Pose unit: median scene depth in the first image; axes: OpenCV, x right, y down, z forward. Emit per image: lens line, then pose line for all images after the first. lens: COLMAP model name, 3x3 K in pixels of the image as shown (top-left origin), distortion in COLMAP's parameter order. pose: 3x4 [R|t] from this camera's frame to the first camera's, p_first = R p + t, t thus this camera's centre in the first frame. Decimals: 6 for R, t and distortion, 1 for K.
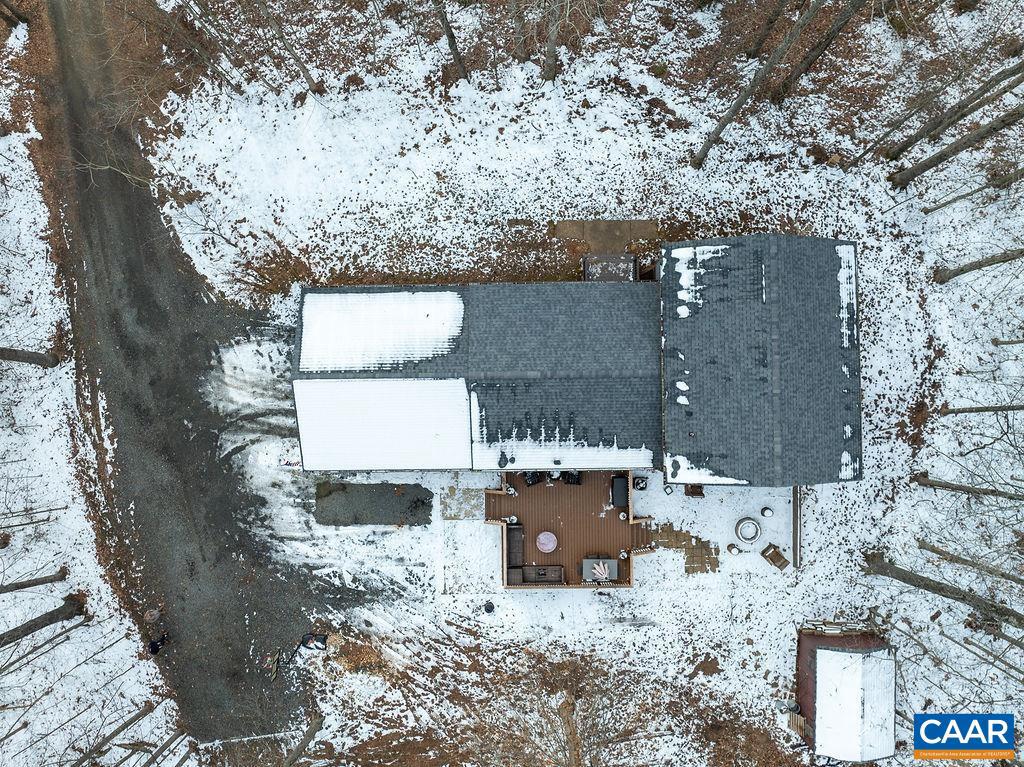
lens RADIAL K [[723.7, 0, 512.8], [0, 723.7, 384.8], [0, 0, 1]] dist [-0.035193, 0.007578]
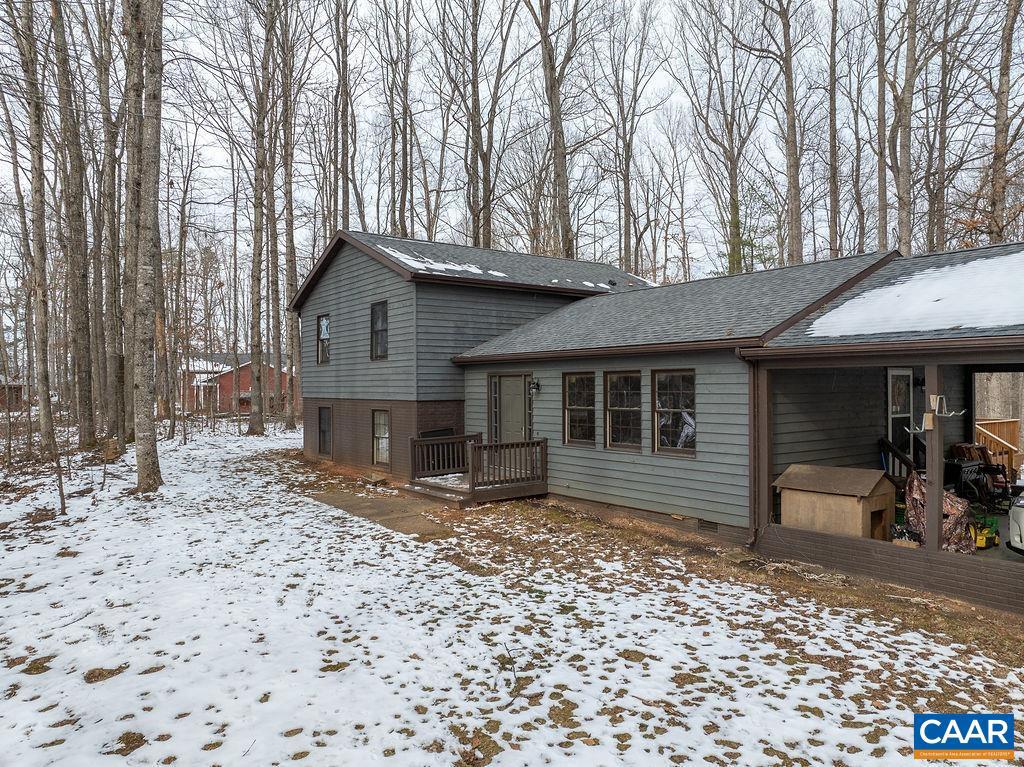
lens RADIAL K [[723.7, 0, 510.3], [0, 723.7, 384.7], [0, 0, 1]] dist [-0.035193, 0.007578]
pose [[-0.575556, 0.009181, 0.817711, -0.234908], [0.817664, 0.022019, 0.575275, -0.376941], [-0.012723, 0.999715, -0.020180, 0.930683]]
